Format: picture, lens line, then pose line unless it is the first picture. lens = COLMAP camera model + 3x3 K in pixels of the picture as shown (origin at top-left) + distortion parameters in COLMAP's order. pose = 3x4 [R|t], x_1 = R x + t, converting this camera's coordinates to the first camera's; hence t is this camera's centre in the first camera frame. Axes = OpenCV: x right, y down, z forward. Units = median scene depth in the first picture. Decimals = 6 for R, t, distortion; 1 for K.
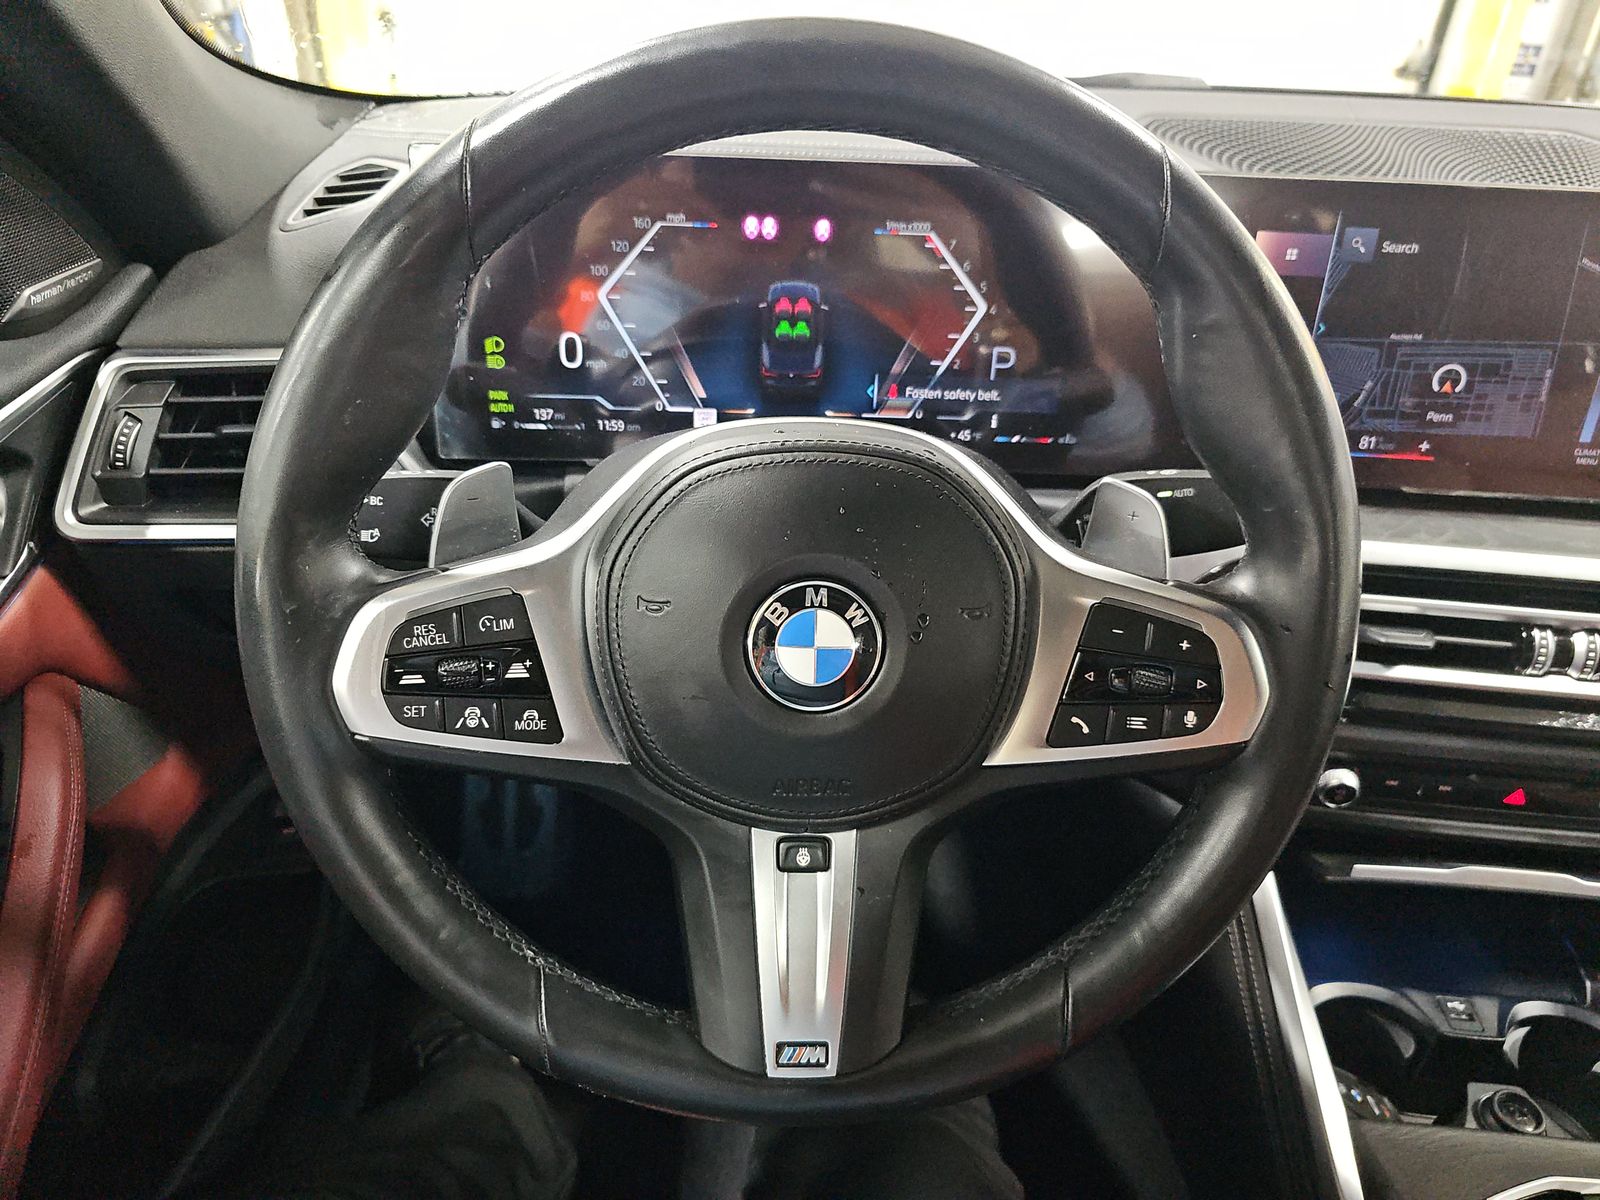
lens RADIAL K [[1086.7, 0, 803.7], [0, 1086.7, 591.4], [0, 0, 1]] dist [-0.011792, -0.009854]
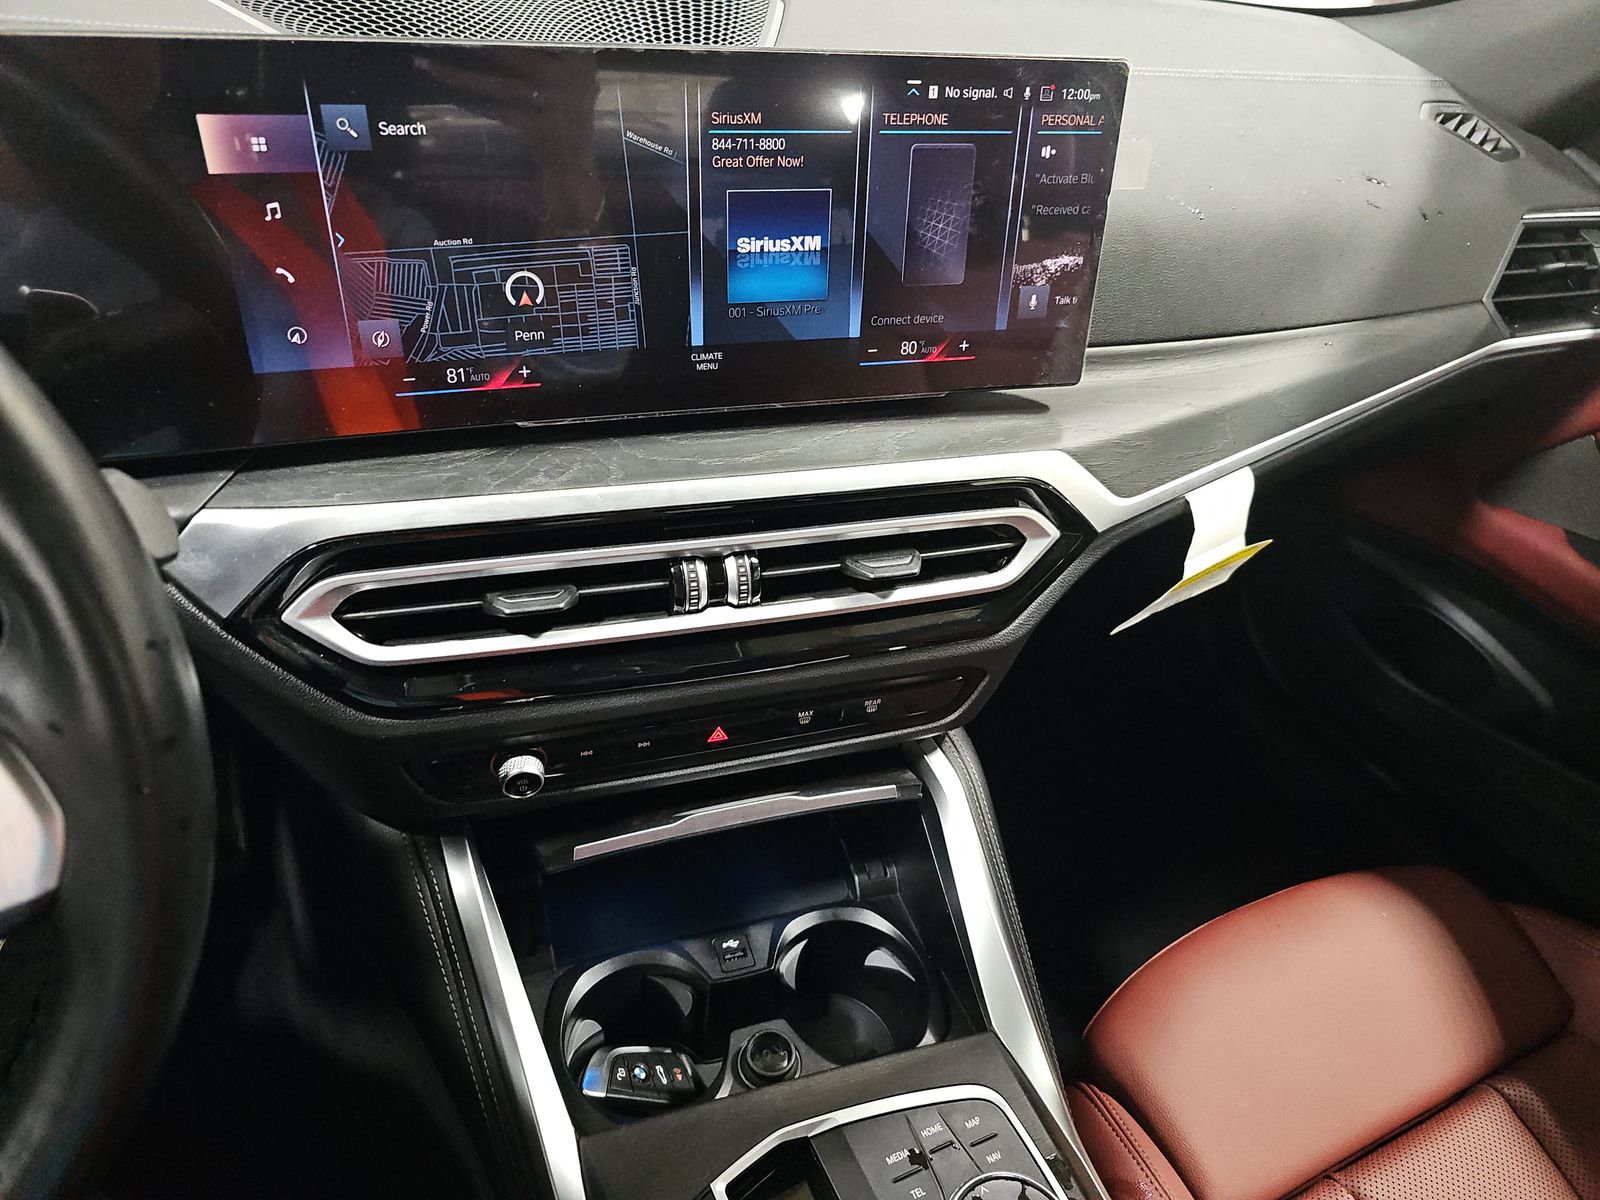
lens RADIAL K [[1086.7, 0, 791.8], [0, 1086.7, 603.4], [0, 0, 1]] dist [-0.011792, -0.009854]
pose [[0.903105, -0.199412, 0.380312, 0.411104], [0.158263, 0.977859, 0.136912, -0.041176], [-0.399193, -0.063457, 0.914668, 0.136362]]
